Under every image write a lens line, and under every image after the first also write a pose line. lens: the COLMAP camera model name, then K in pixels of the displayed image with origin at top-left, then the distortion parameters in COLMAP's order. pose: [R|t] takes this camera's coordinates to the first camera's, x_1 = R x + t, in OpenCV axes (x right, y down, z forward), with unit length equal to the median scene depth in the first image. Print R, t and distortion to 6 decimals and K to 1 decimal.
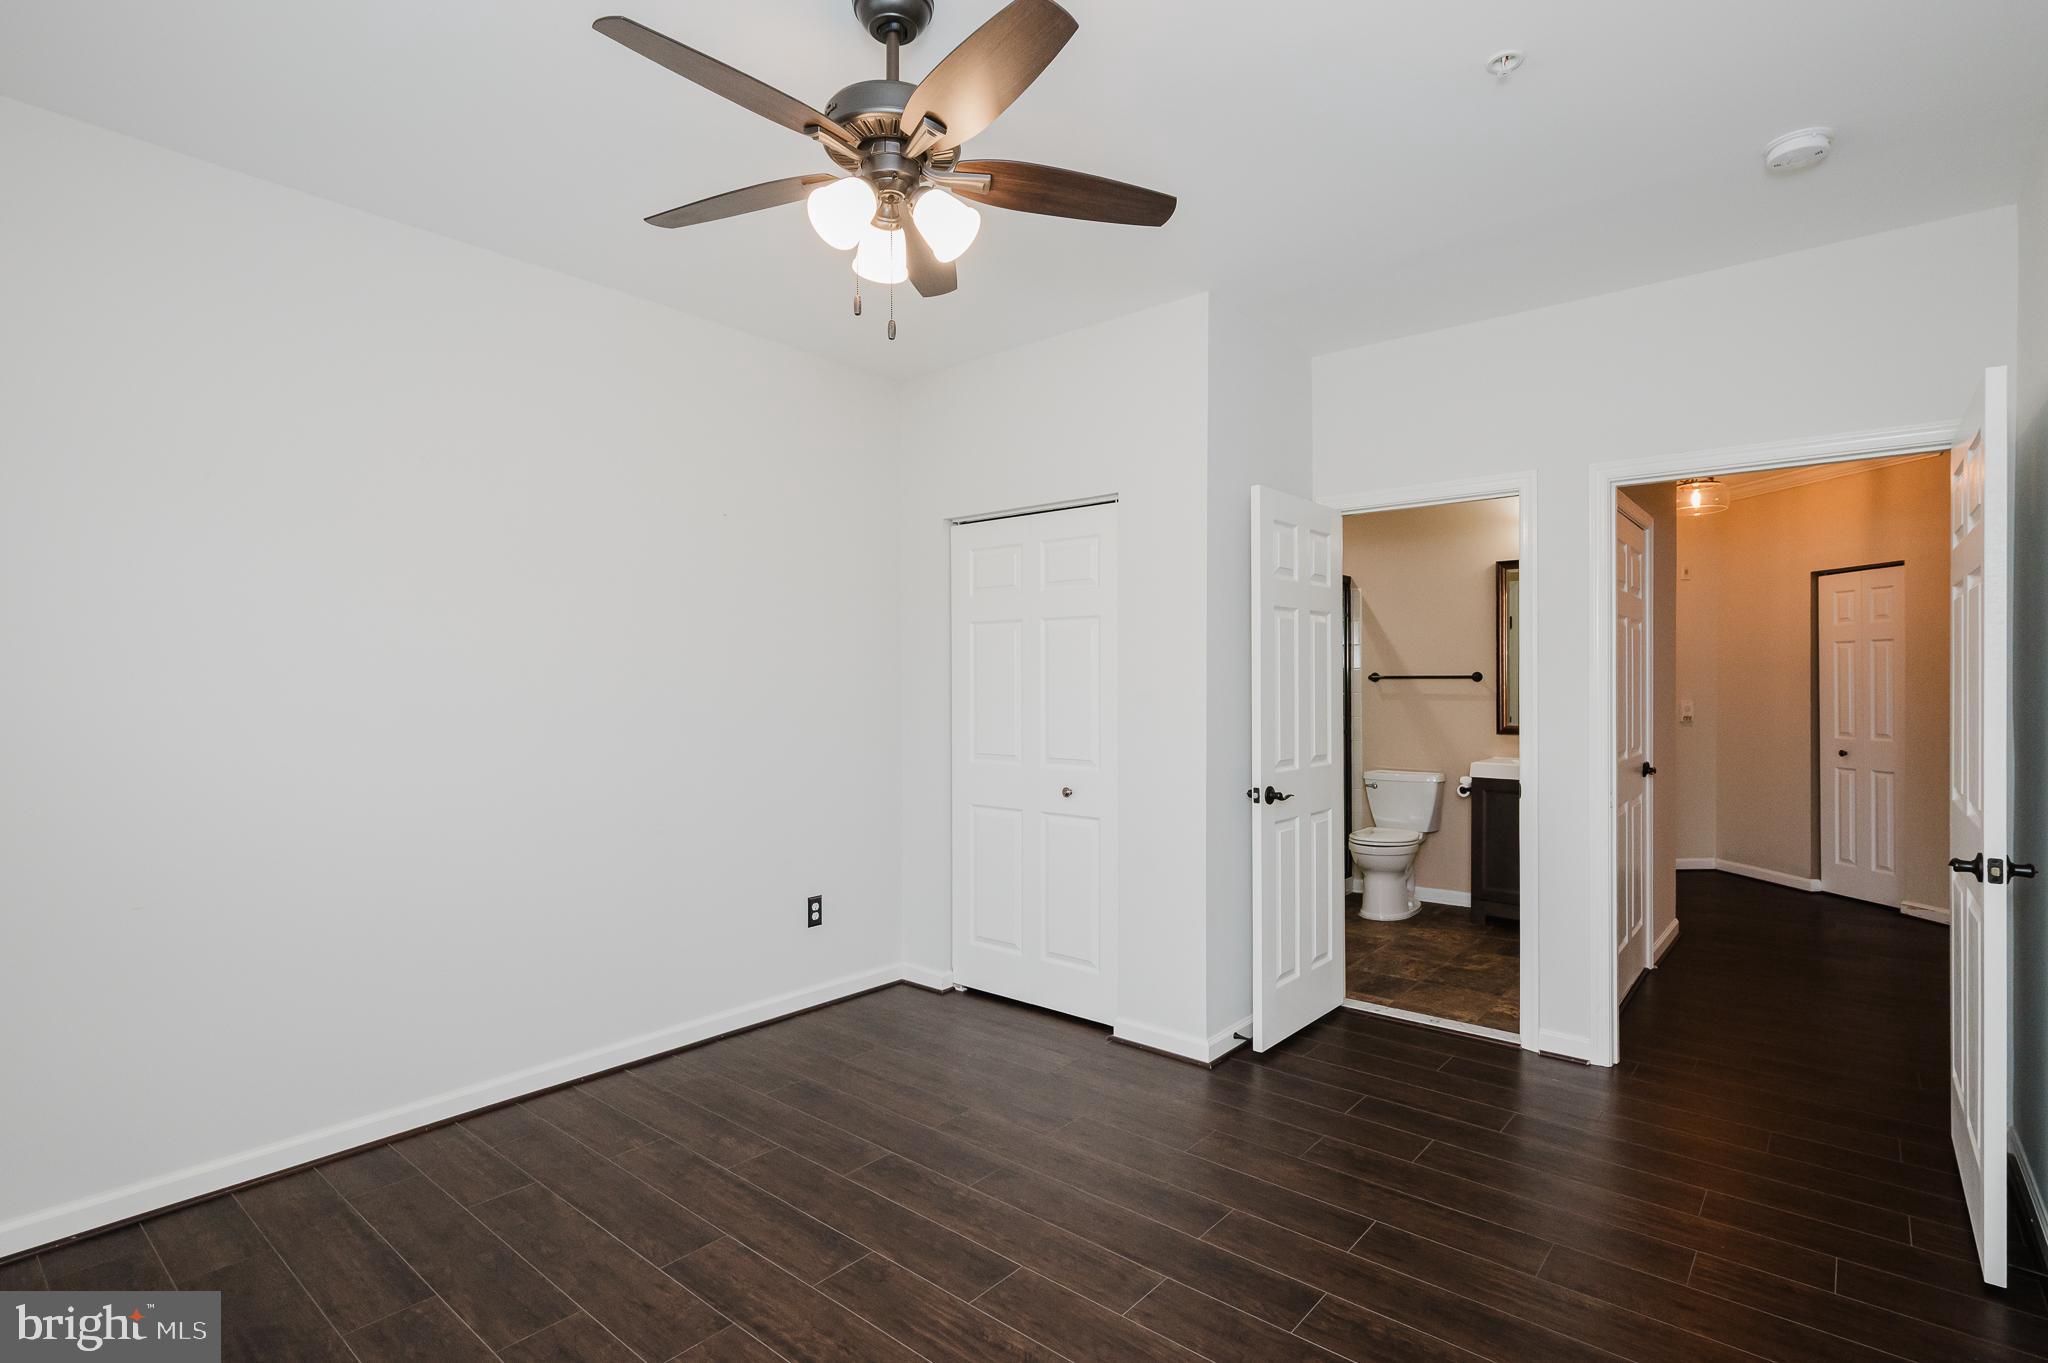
lens RADIAL K [[1003.8, 0, 1004.3], [0, 1003.8, 681.4], [0, 0, 1]] dist [0.000499, -0.000304]
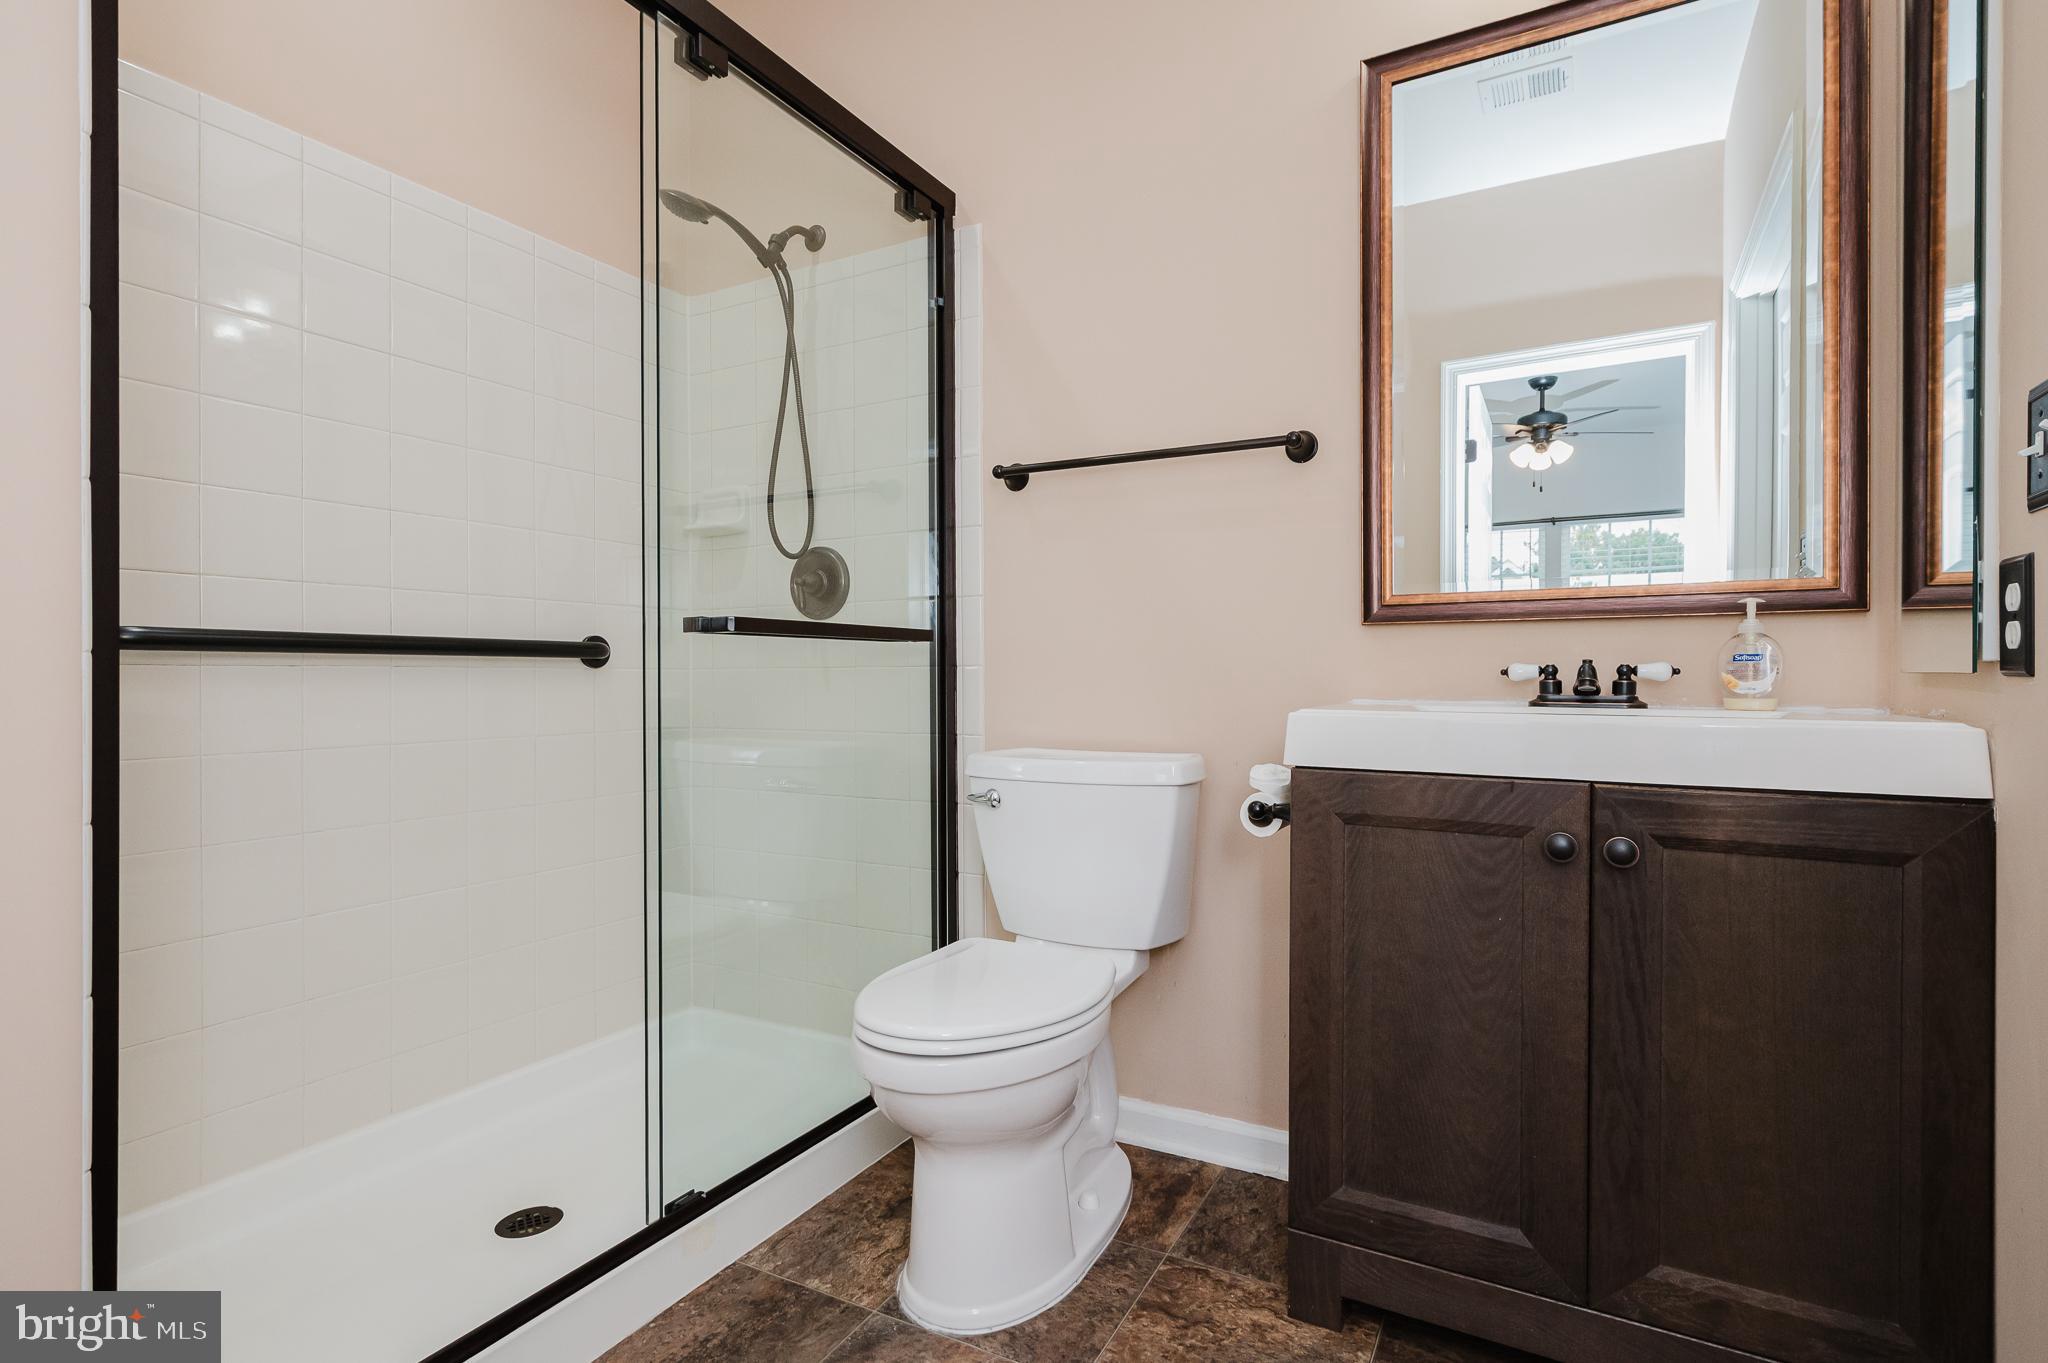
lens RADIAL K [[1003.8, 0, 1004.3], [0, 1003.8, 681.4], [0, 0, 1]] dist [0.000499, -0.000304]
pose [[0.986727, -0.014510, 0.161736, 0.329849], [0.013154, 0.999869, 0.009450, 0.066345], [-0.161852, -0.007197, 0.986789, 0.710277]]
